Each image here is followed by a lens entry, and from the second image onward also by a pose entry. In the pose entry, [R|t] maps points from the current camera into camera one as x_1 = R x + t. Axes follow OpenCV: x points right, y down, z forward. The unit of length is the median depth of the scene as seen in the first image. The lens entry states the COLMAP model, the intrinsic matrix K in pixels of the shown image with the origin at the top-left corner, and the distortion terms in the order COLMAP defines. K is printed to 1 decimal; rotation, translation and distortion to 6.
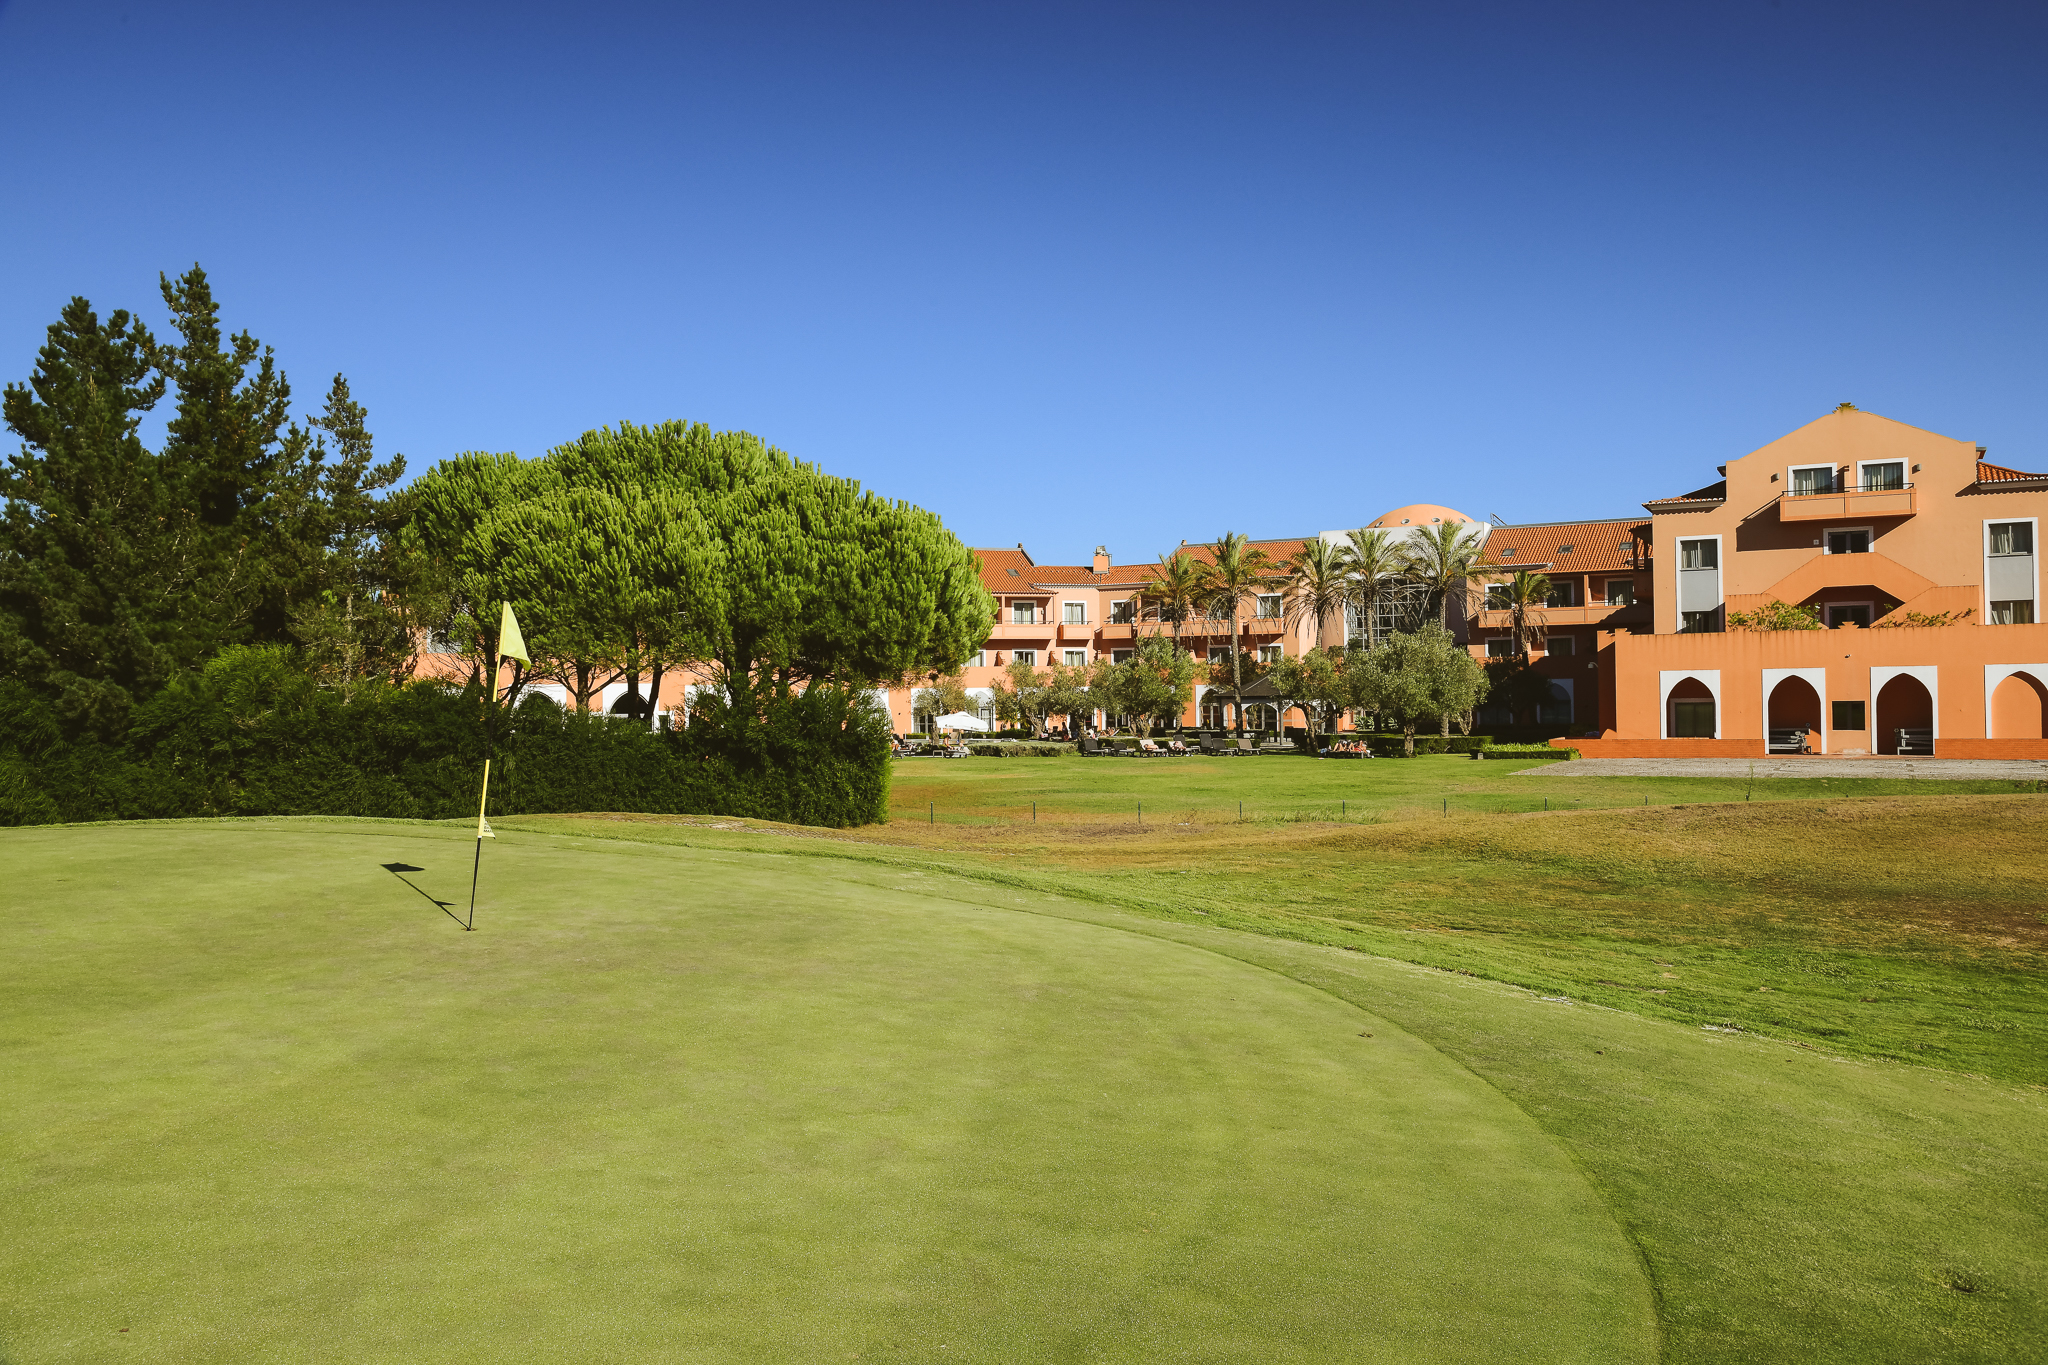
lens RADIAL K [[1721.7, 0, 1036.0], [0, 1721.7, 683.5], [0, 0, 1]] dist [-0.004672, -0.000657]
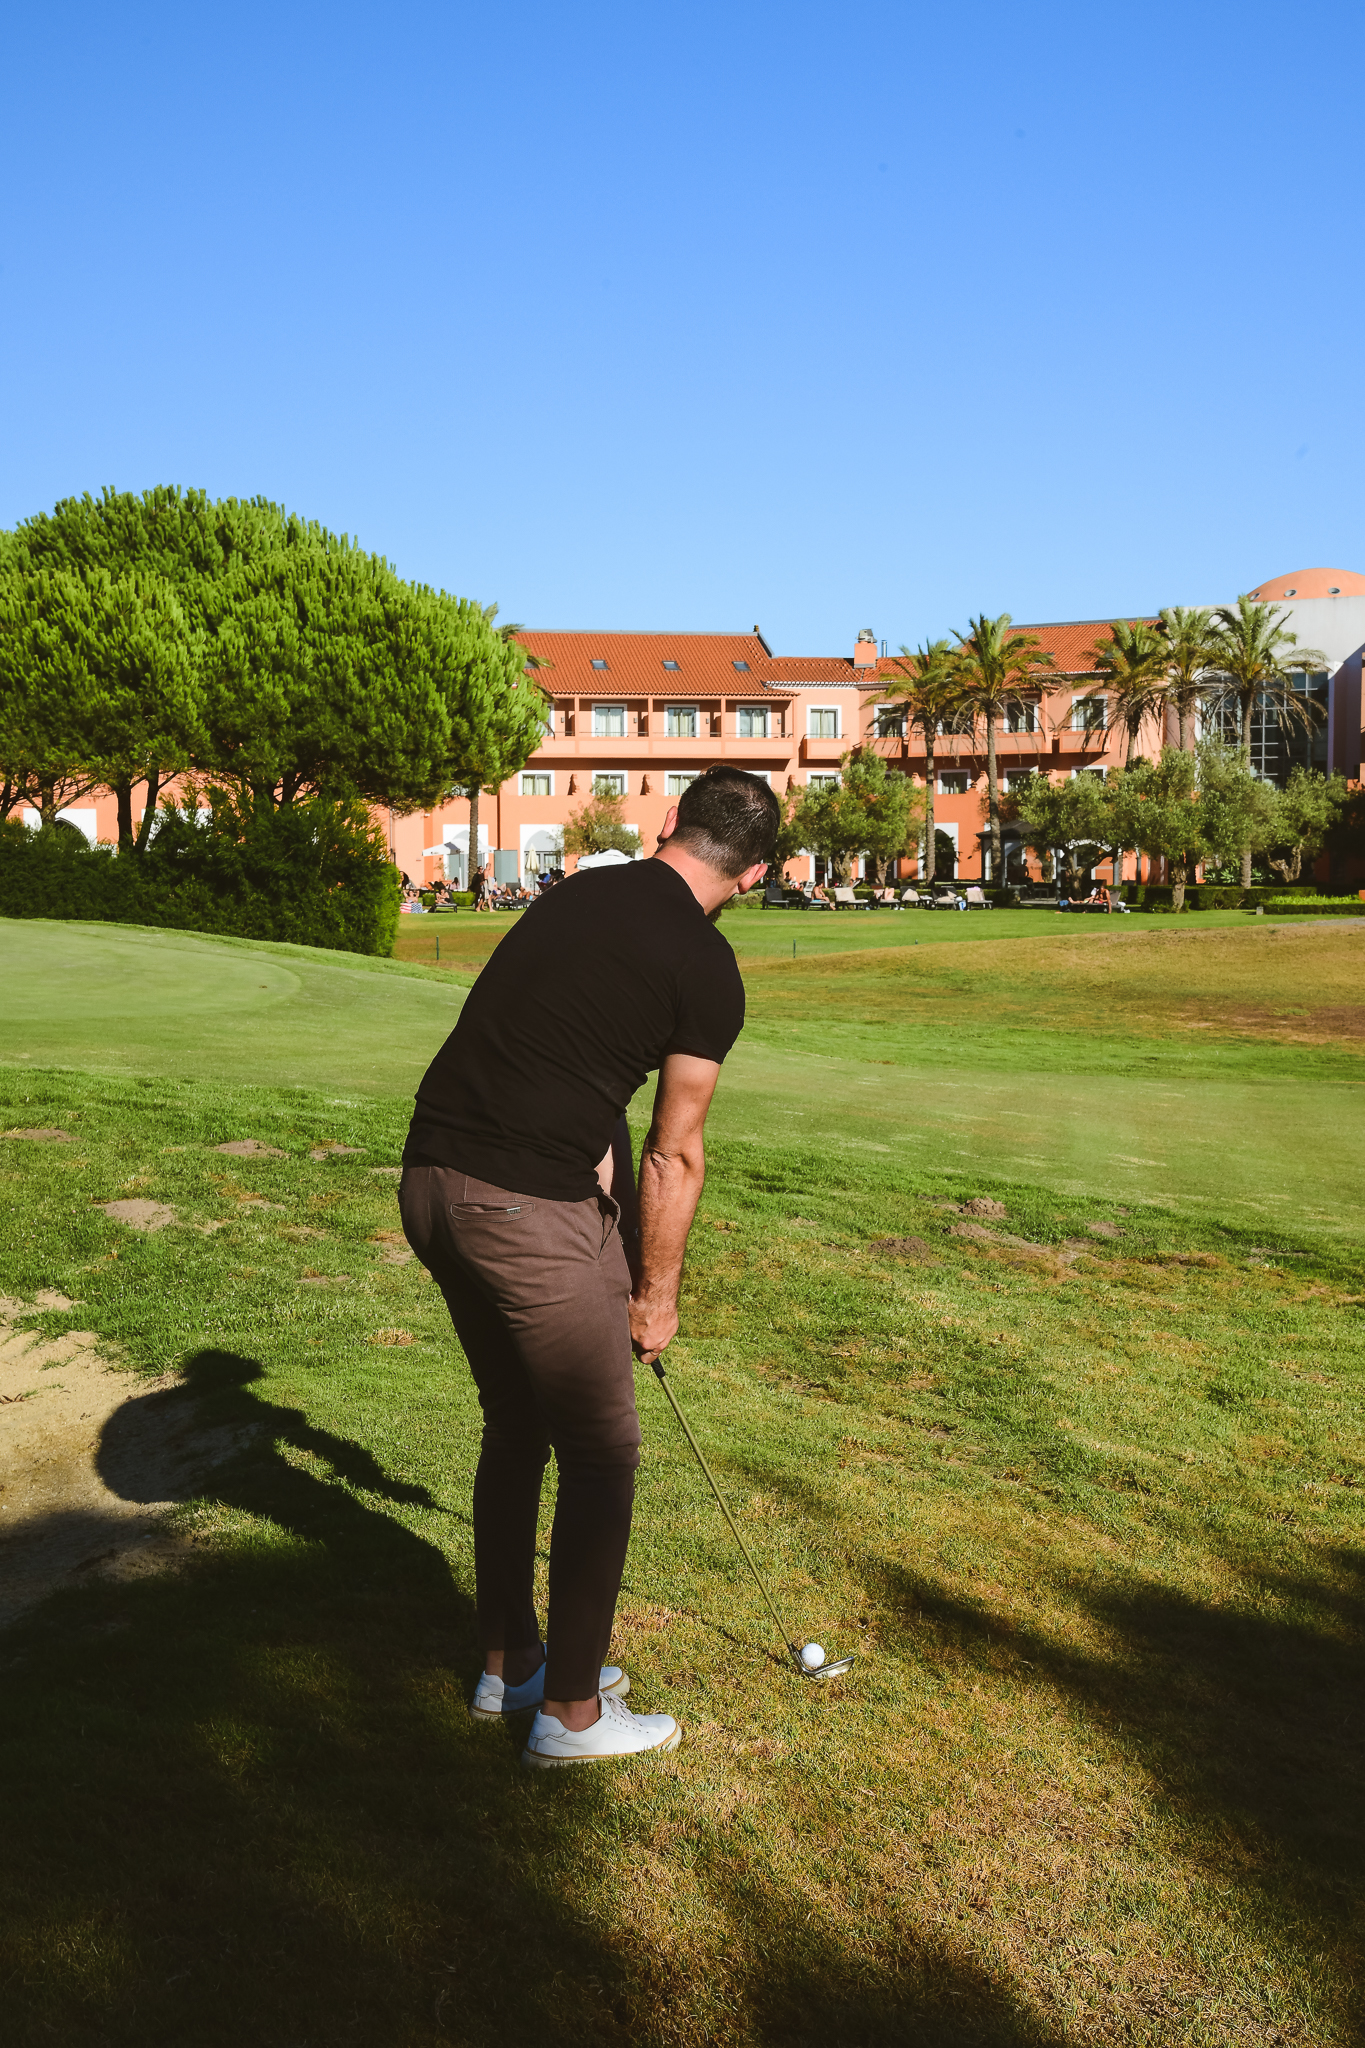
lens RADIAL K [[2636.8, 0, 683.9], [0, 2636.8, 965.7], [0, 0, 1]] dist [0.042719, 0.090496]
pose [[0.995692, 0.011667, -0.091982, 0.162476], [-0.007009, 0.998685, 0.050794, 0.013408], [0.092454, -0.049931, 0.994464, -0.273113]]
